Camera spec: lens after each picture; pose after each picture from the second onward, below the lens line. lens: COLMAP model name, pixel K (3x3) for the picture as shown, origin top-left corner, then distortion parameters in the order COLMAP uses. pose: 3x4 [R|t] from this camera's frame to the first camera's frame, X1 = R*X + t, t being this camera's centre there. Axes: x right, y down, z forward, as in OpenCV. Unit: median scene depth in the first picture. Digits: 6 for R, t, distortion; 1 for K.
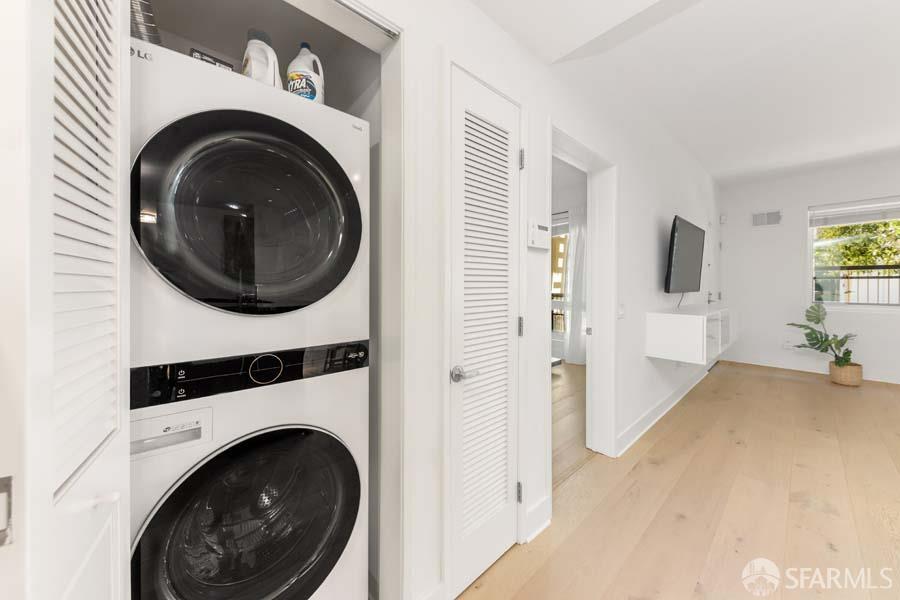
lens RADIAL K [[326.9, 0, 434.2], [0, 326.9, 282.4], [0, 0, 1]] dist [0.002487, -0.000263]
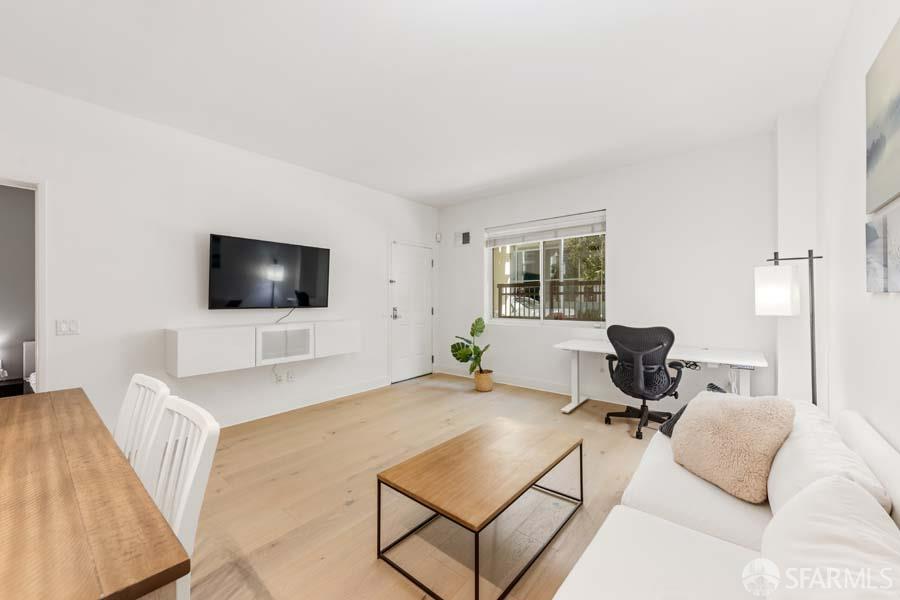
lens RADIAL K [[341.6, 0, 443.8], [0, 341.6, 300.6], [0, 0, 1]] dist [0.003672, -0.000364]
pose [[0.988184, -0.002744, 0.153248, 0.897748], [0.001630, 0.999971, 0.007391, -0.000404], [-0.153264, -0.007054, 0.988160, -0.112649]]
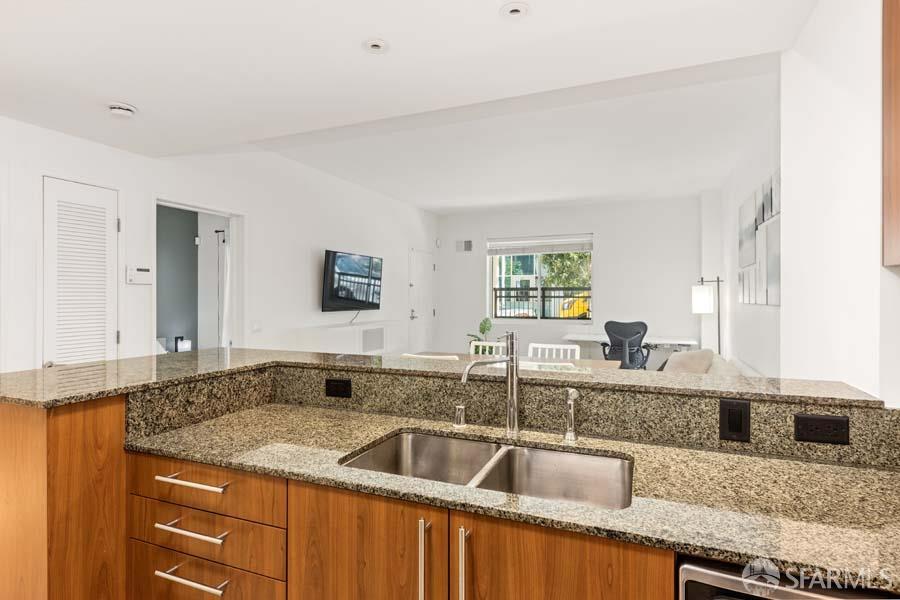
lens RADIAL K [[470.9, 0, 431.9], [0, 470.9, 295.0], [0, 0, 1]] dist [0.006051, -0.002744]
pose [[0.907851, 0.002777, 0.419283, 0.233564], [-0.002853, 0.999996, -0.000445, -0.021277], [-0.419283, -0.000793, 0.907855, -0.554616]]
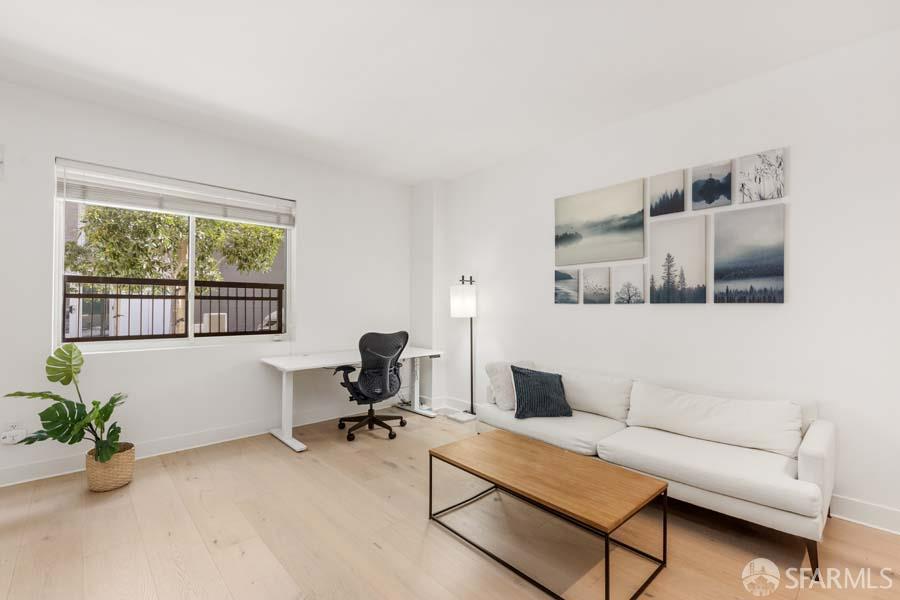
lens RADIAL K [[394.9, 0, 447.8], [0, 394.9, 306.9], [0, 0, 1]] dist [0.002657, -0.000808]
pose [[-0.027172, 0.001247, 0.999630, 0.540336], [-0.004736, 0.999988, -0.001376, 0.004822], [-0.999620, -0.004772, -0.027166, 0.427620]]
